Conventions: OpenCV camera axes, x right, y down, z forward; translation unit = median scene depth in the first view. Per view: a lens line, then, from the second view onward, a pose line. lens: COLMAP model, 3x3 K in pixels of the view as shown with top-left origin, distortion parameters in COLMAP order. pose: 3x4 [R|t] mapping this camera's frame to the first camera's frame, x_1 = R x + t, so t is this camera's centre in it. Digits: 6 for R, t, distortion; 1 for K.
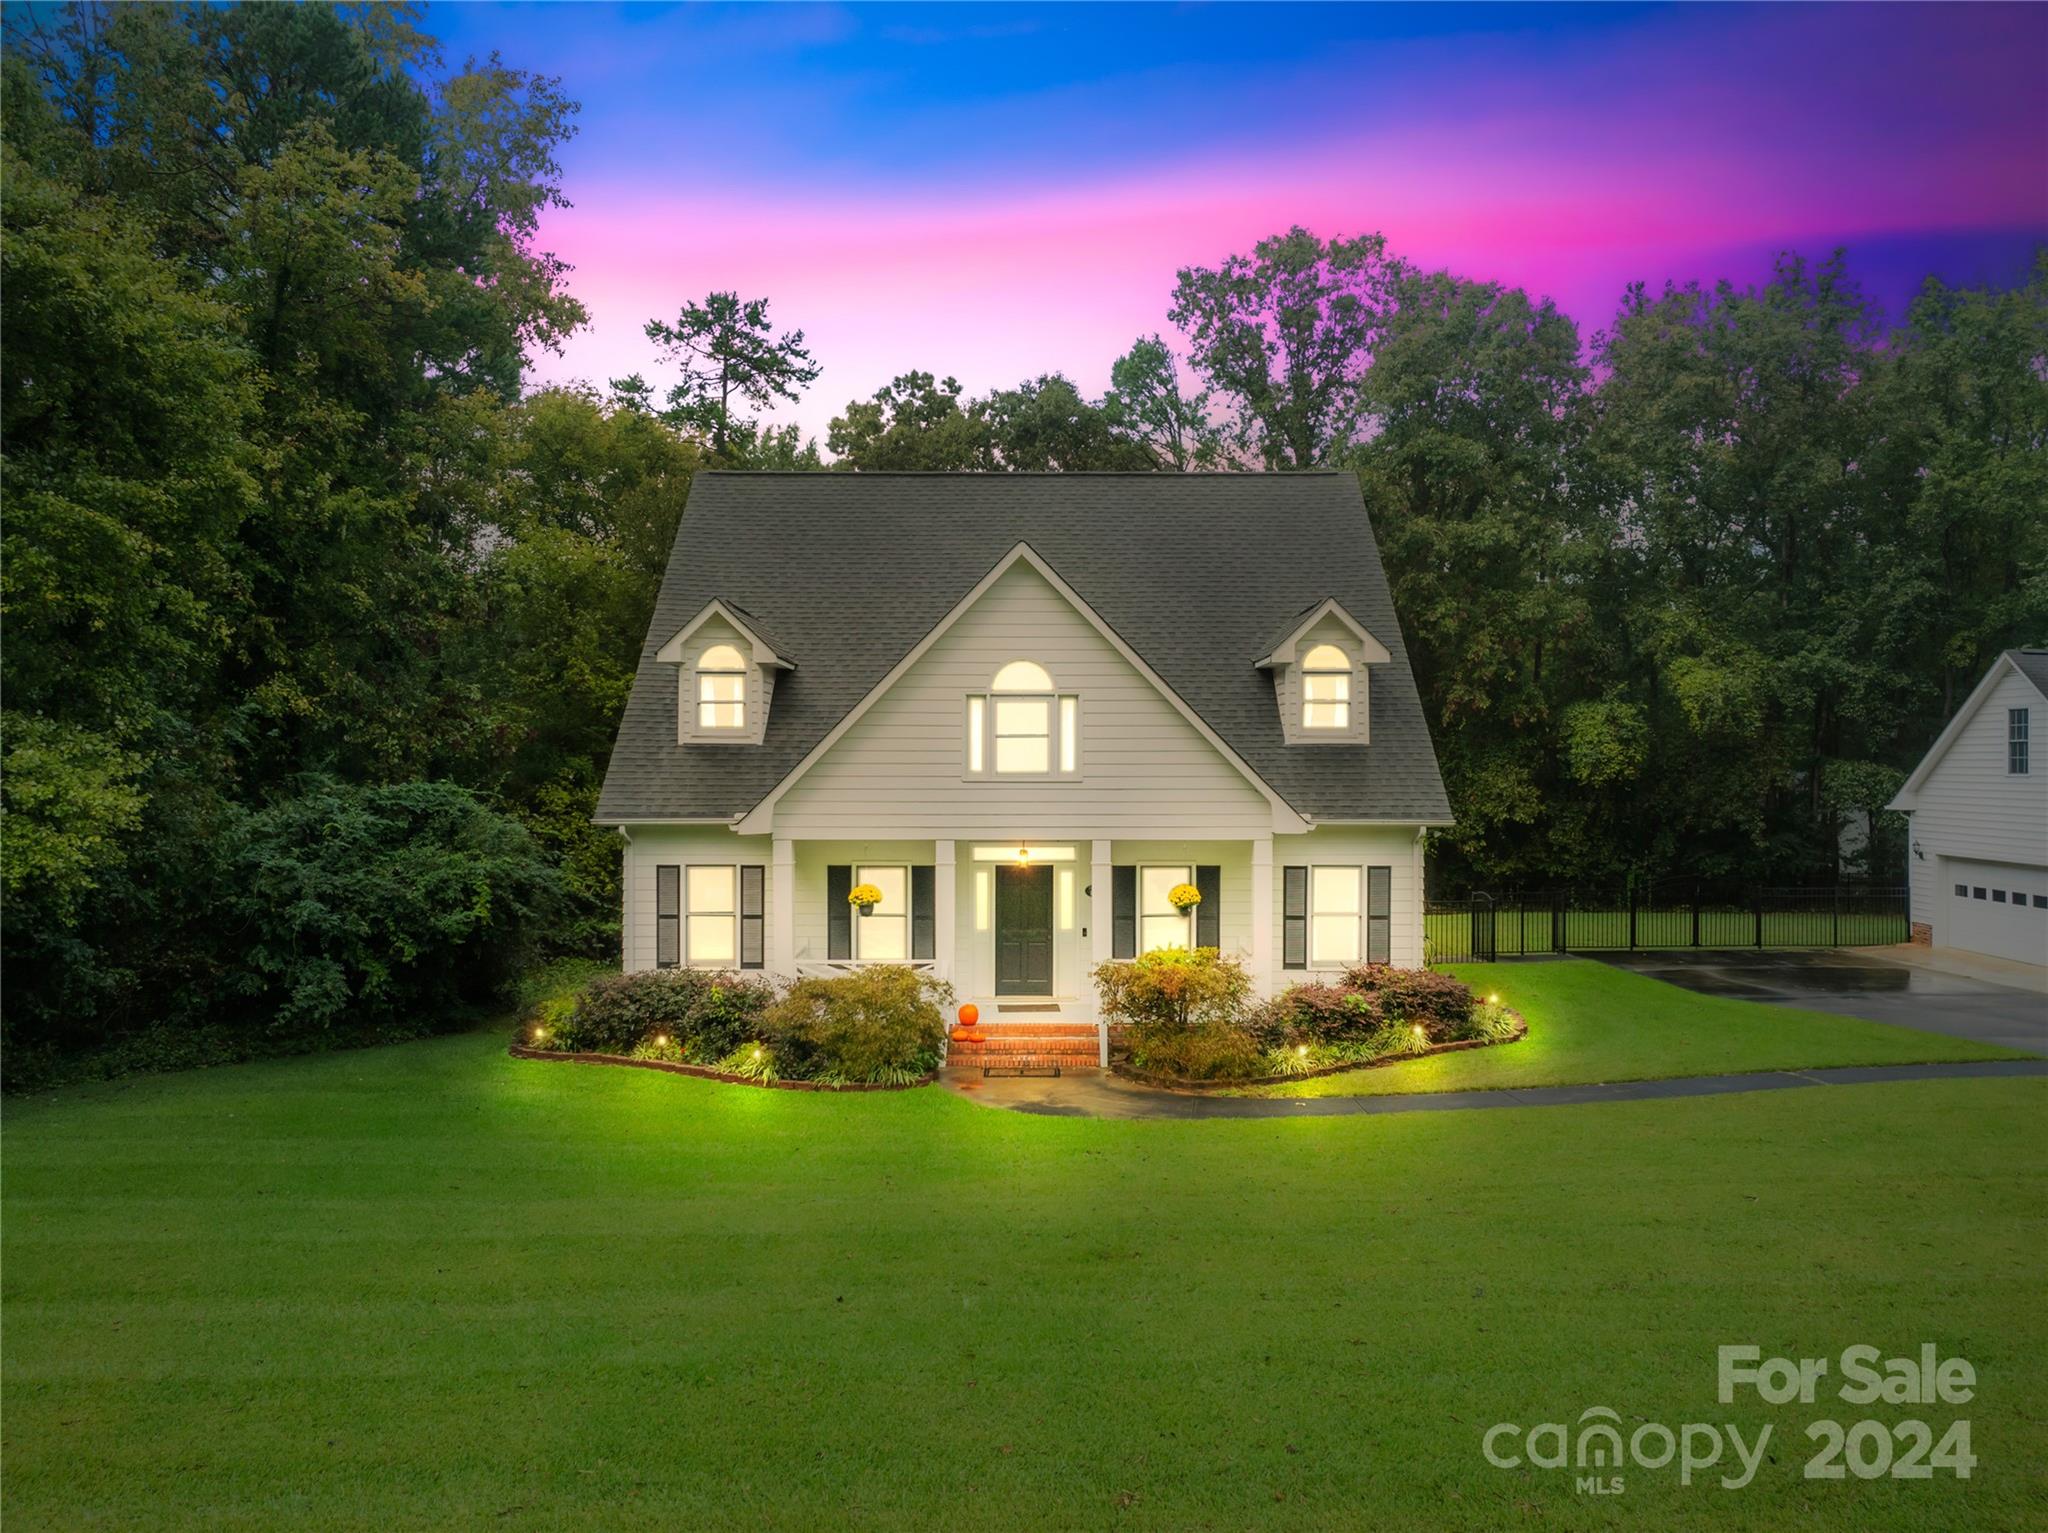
lens RADIAL K [[1425.0, 0, 1036.4], [0, 1425.0, 764.8], [0, 0, 1]] dist [-0.005609, -0.068341]
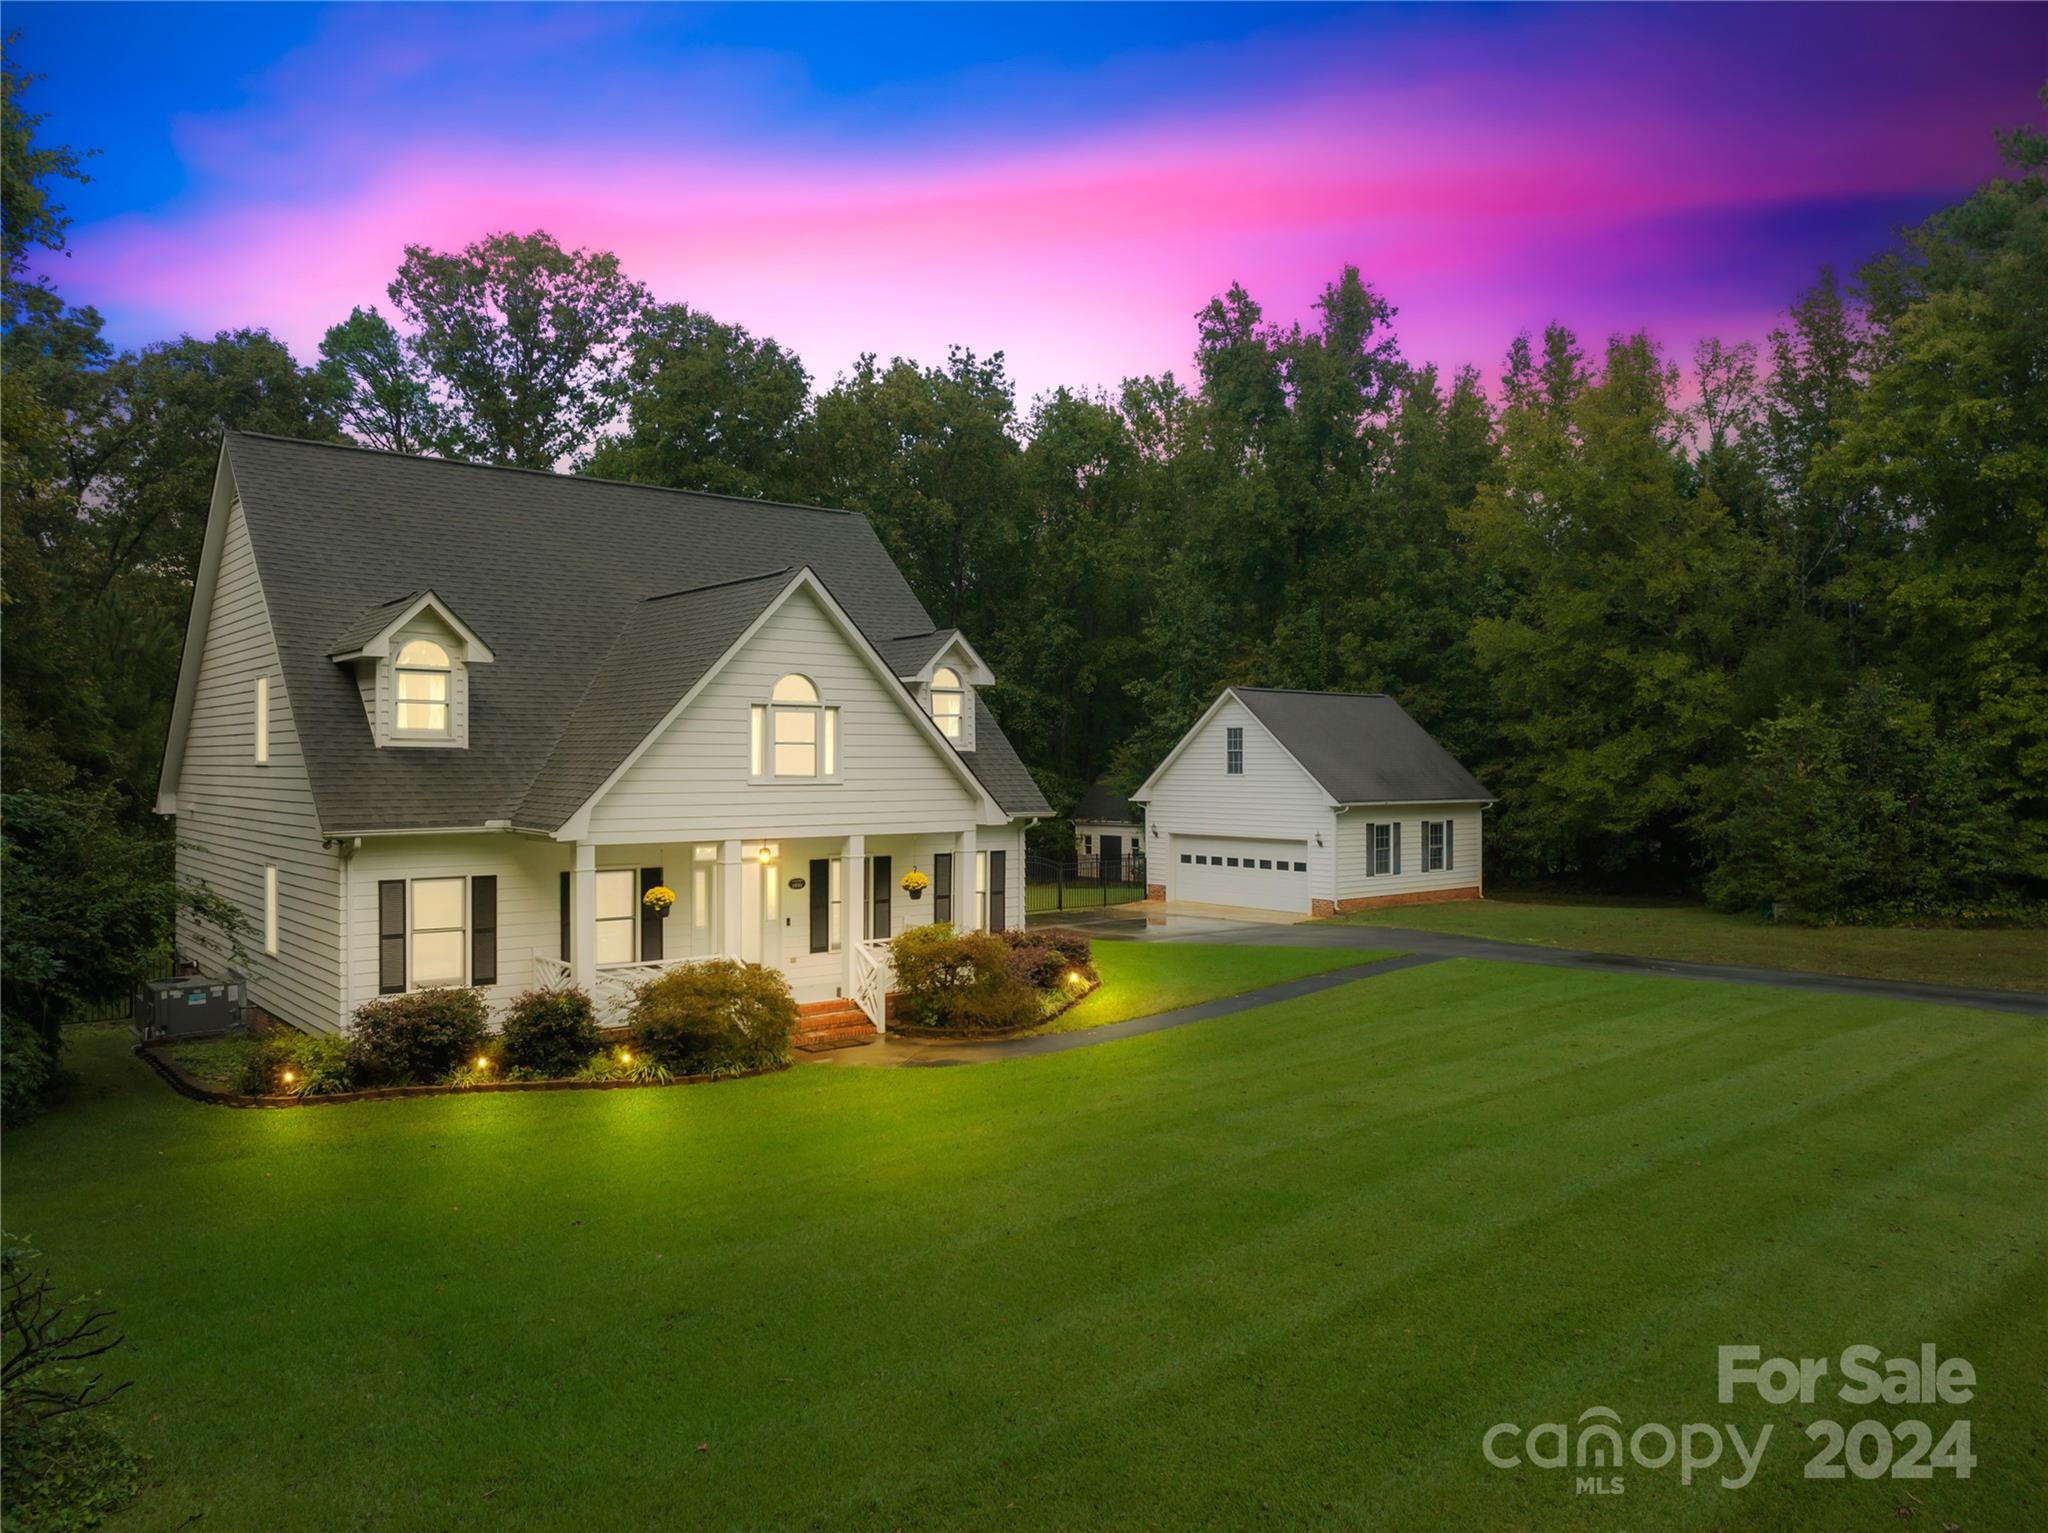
lens RADIAL K [[1425.0, 0, 1036.4], [0, 1425.0, 764.8], [0, 0, 1]] dist [-0.005609, -0.068341]
pose [[0.760310, 0.000010, 0.649560, -0.390498], [0.000938, 0.999999, -0.001114, -0.001376], [-0.649560, 0.001457, 0.760309, 0.030562]]
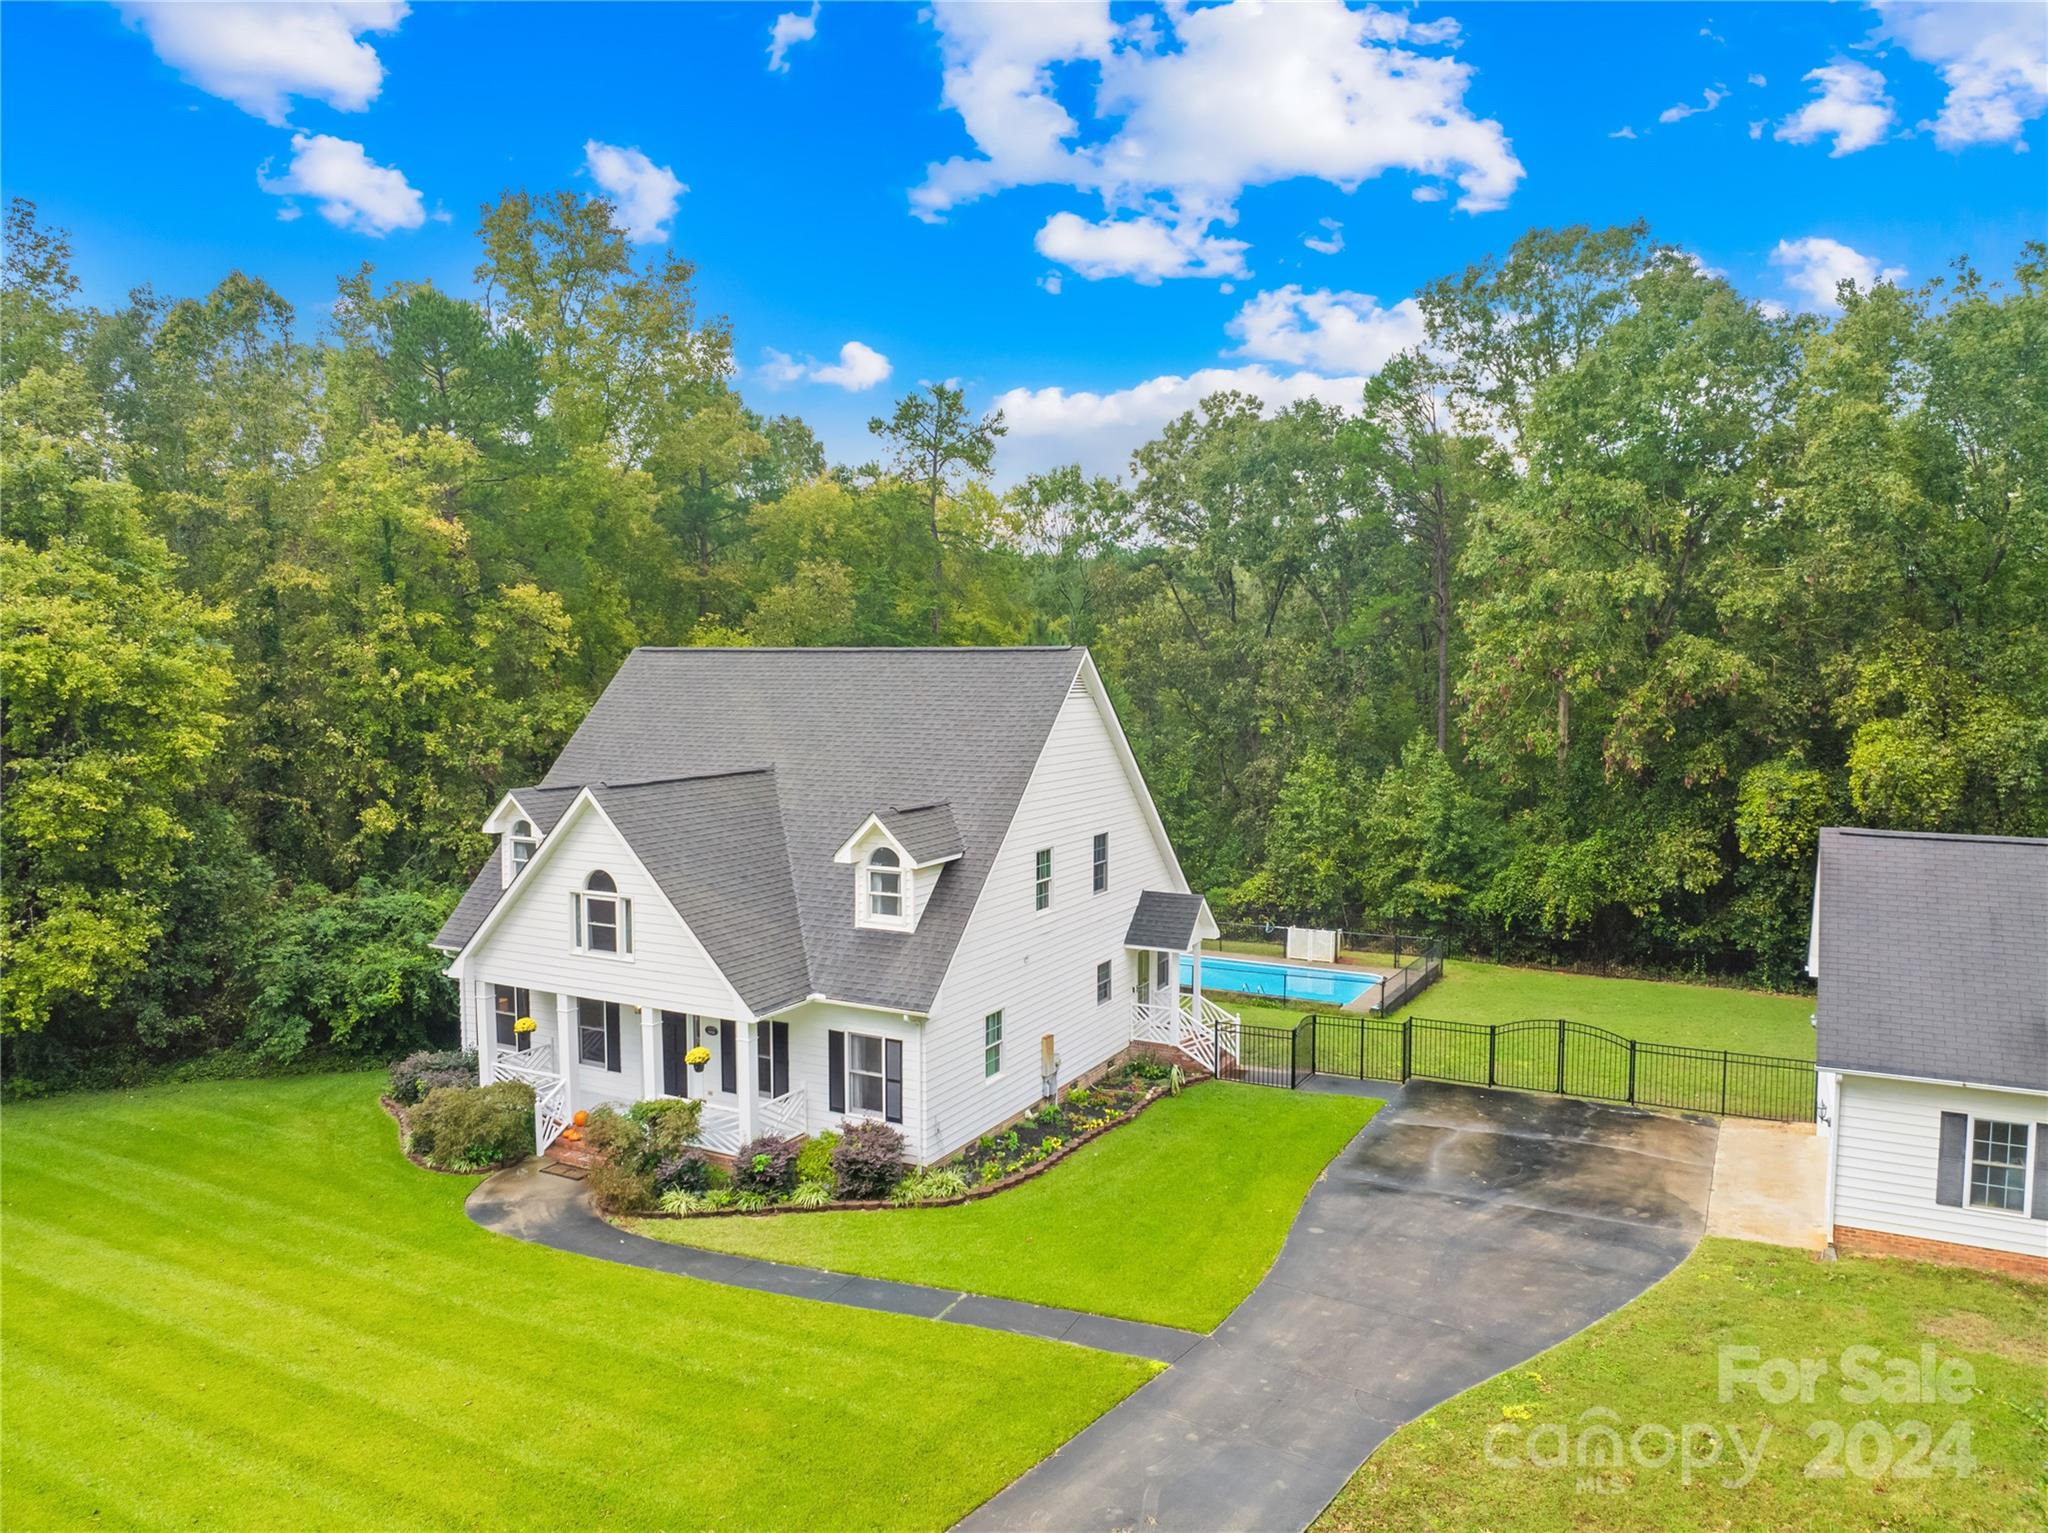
lens RADIAL K [[1425.0, 0, 1036.4], [0, 1425.0, 764.8], [0, 0, 1]] dist [-0.005609, -0.068341]
pose [[0.885951, 0.036519, -0.462339, 0.660834], [-0.001662, 0.997139, 0.075577, -0.186736], [0.463776, -0.066189, 0.883476, -0.001744]]
